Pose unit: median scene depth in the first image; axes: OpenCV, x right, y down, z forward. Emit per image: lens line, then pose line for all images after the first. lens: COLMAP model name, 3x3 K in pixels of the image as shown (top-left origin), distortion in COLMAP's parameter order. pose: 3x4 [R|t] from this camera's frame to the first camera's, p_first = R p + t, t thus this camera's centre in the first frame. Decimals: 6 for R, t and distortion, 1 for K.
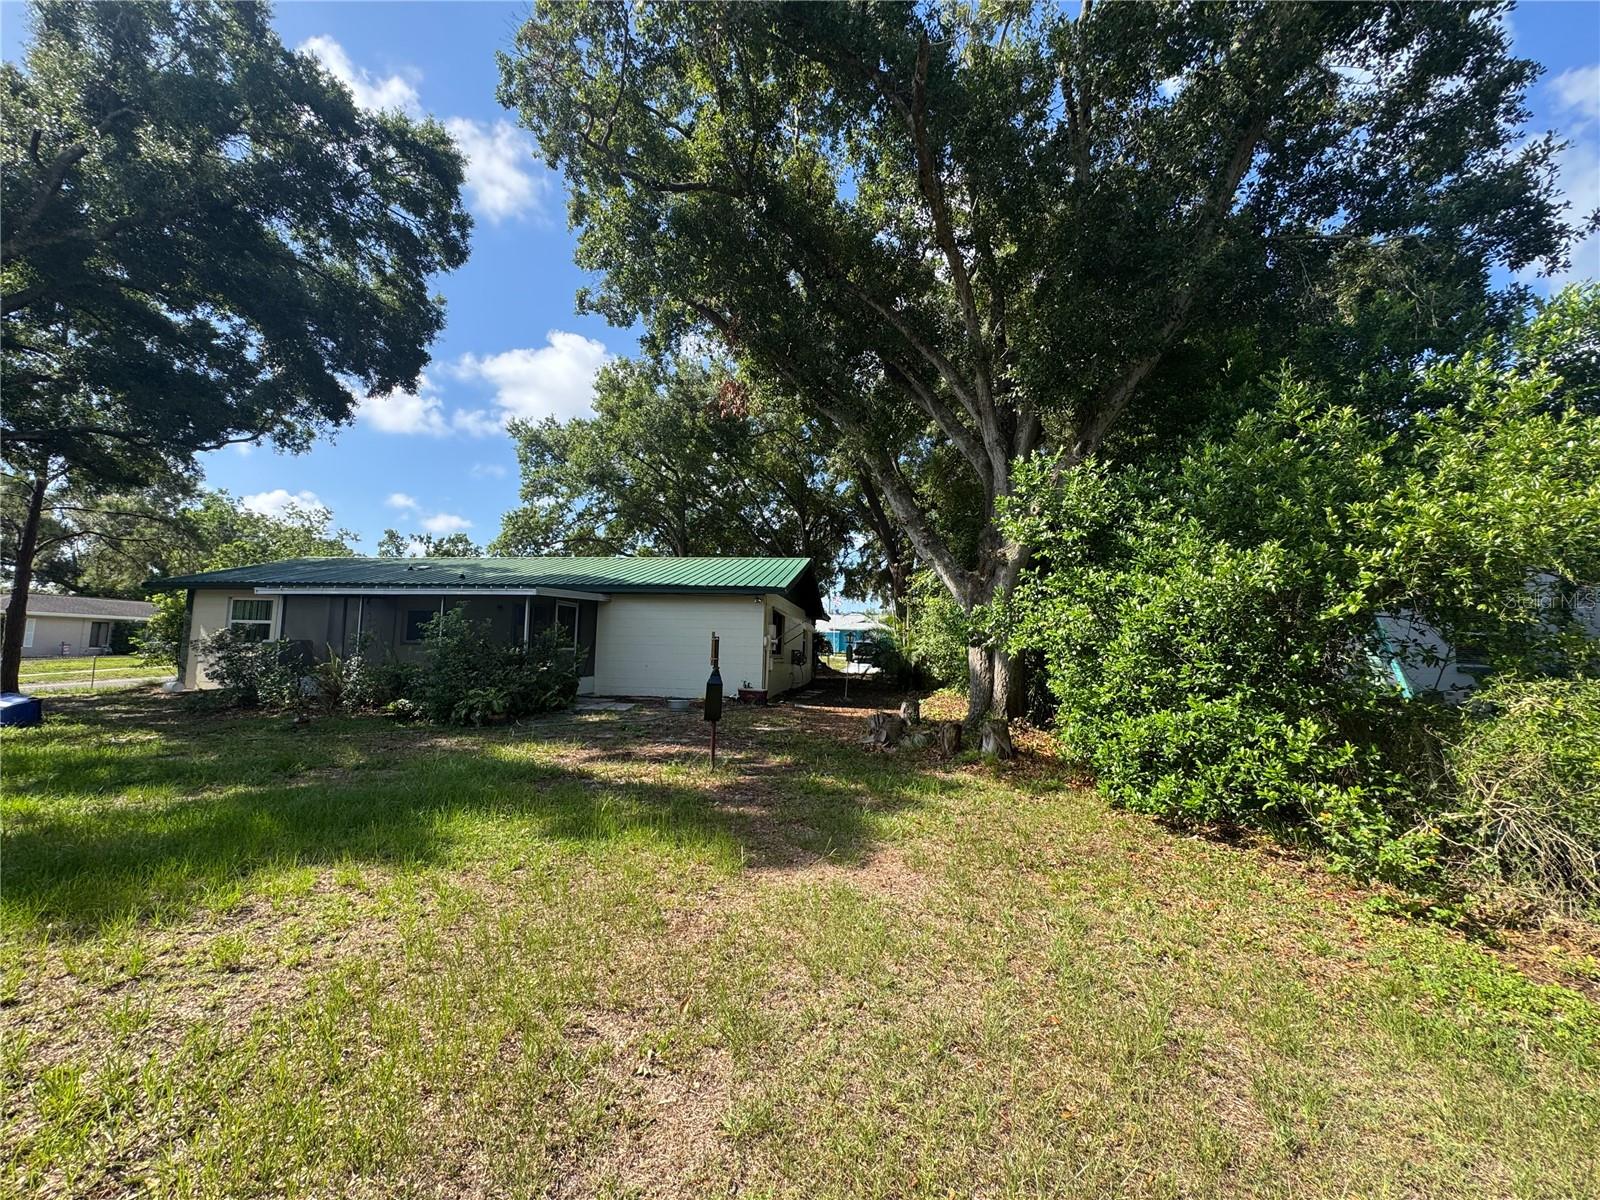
lens RADIAL K [[638.3, 0, 806.4], [0, 638.3, 596.9], [0, 0, 1]] dist [-0.004148, 0.000722]
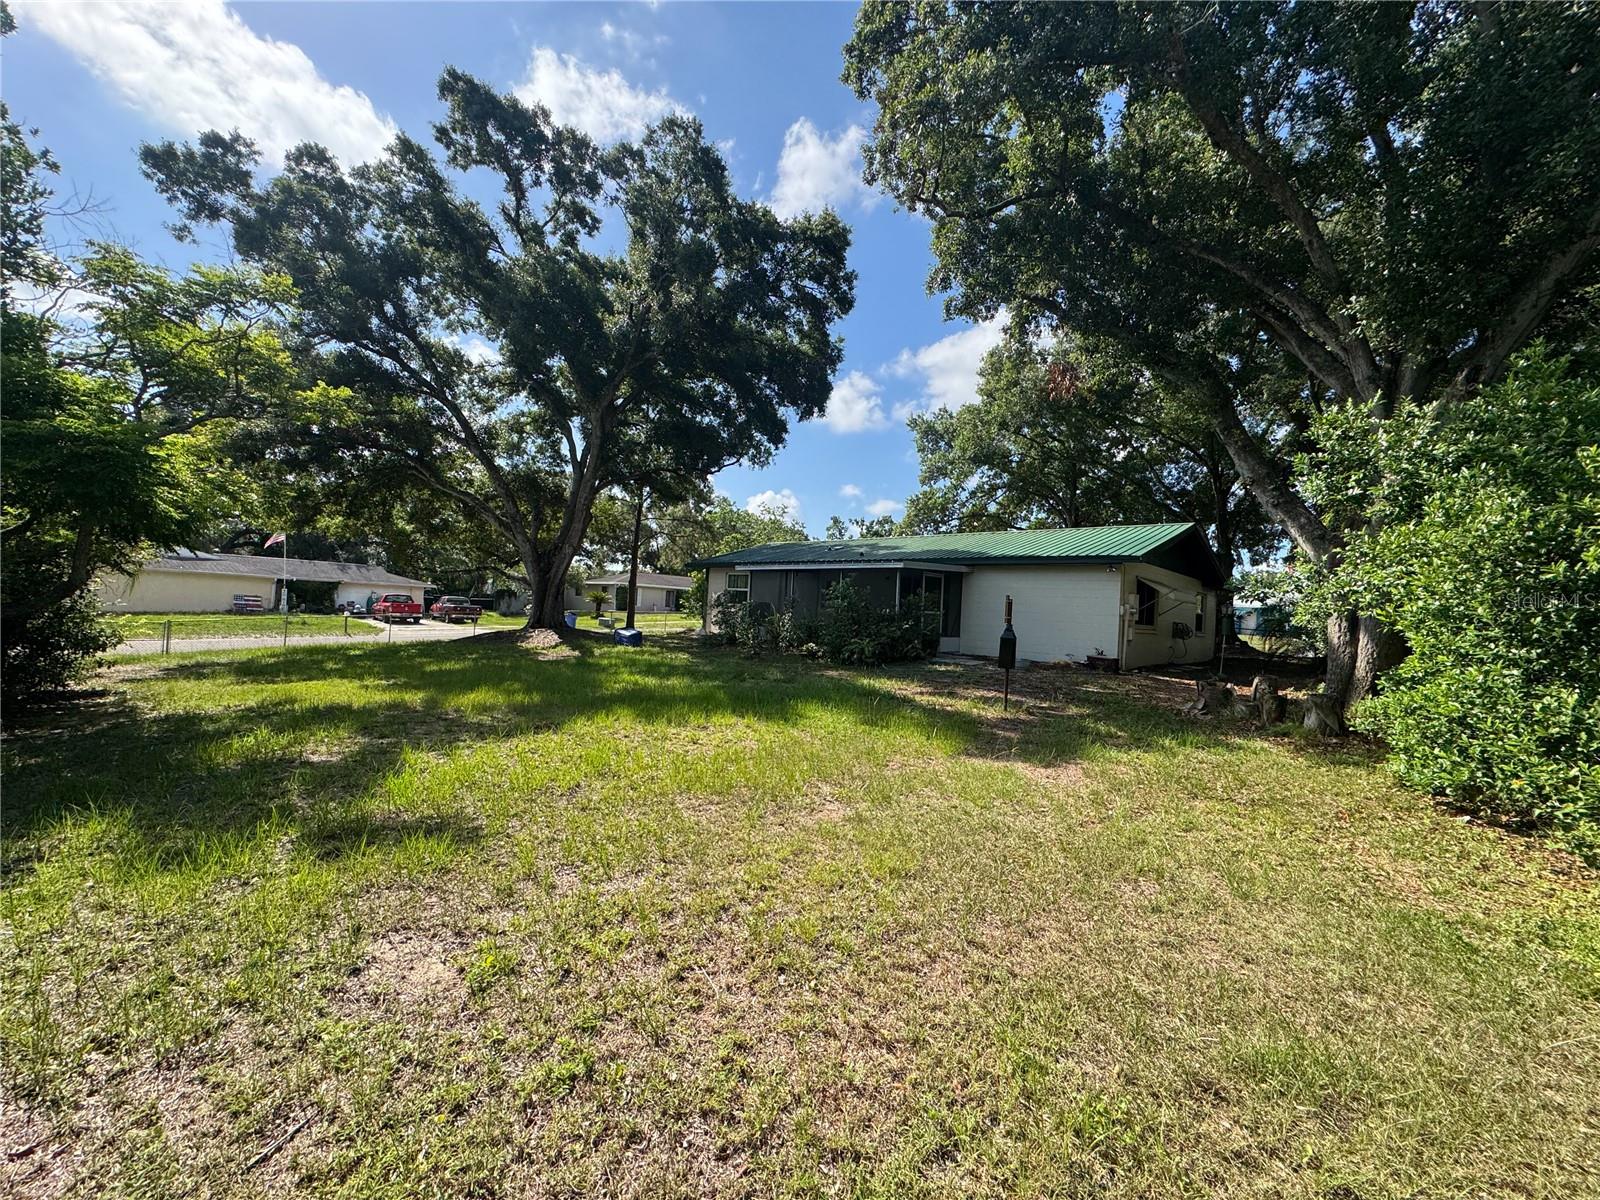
lens RADIAL K [[638.3, 0, 805.4], [0, 638.3, 597.2], [0, 0, 1]] dist [-0.004148, 0.000722]
pose [[0.806938, 0.010952, -0.590534, 0.138893], [0.014513, 0.999159, 0.038362, 0.003984], [0.590457, -0.039526, 0.806100, -0.103505]]
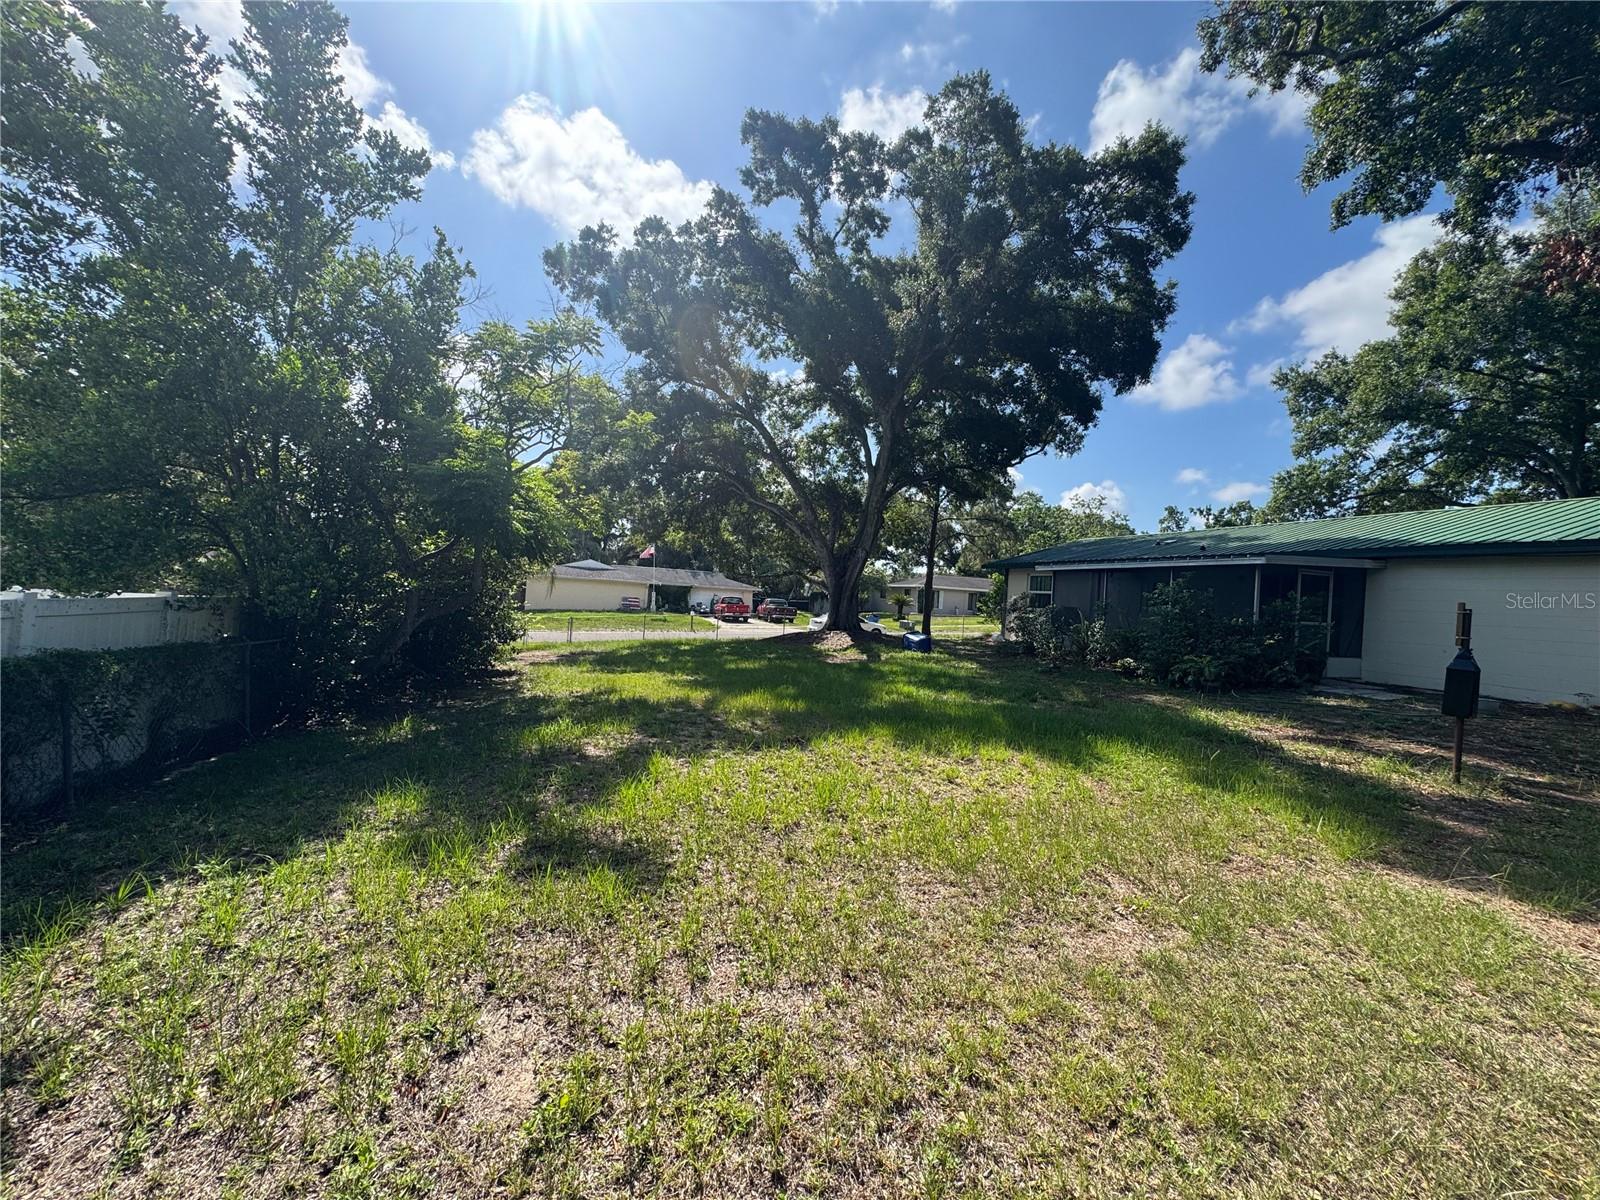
lens RADIAL K [[638.3, 0, 797.9], [0, 638.3, 595.3], [0, 0, 1]] dist [-0.004148, 0.000722]
pose [[0.439340, 0.007600, -0.898289, 0.103760], [0.027162, 0.999395, 0.021740, 0.004429], [0.897910, -0.033951, 0.438867, -0.028820]]
